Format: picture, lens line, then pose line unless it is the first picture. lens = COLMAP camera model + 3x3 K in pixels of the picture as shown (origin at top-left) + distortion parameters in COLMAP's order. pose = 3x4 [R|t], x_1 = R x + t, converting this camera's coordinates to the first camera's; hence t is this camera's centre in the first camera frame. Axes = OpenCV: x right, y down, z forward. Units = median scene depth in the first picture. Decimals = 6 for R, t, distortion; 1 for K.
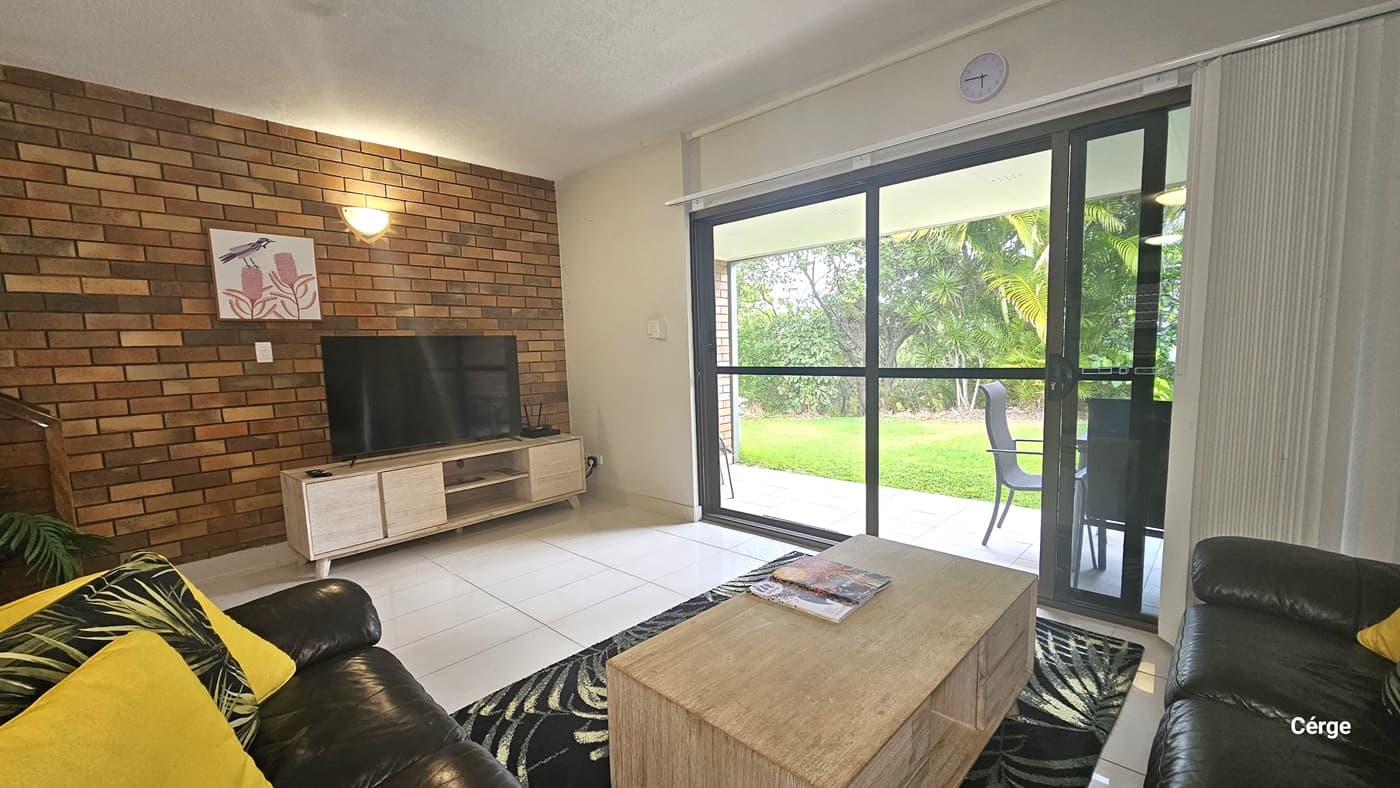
lens RADIAL K [[575.0, 0, 698.4], [0, 575.0, 411.6], [0, 0, 1]] dist [-0.001241, -0.000057]
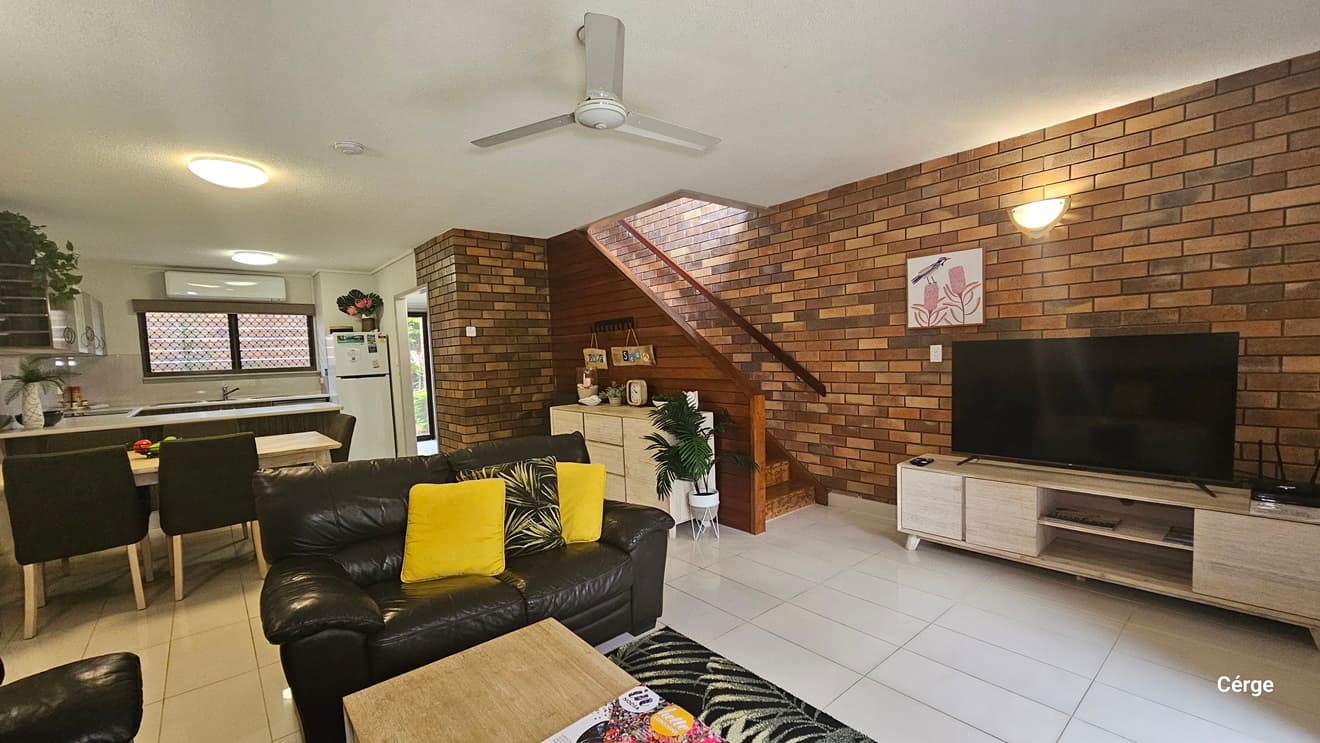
lens RADIAL K [[542.2, 0, 658.5], [0, 542.2, 388.1], [0, 0, 1]] dist [-0.001241, -0.000057]
pose [[-0.112639, 0.103870, -0.988192, 0.434119], [-0.068387, 0.991353, 0.111997, -0.118734], [0.991280, 0.080195, -0.104562, 0.550075]]
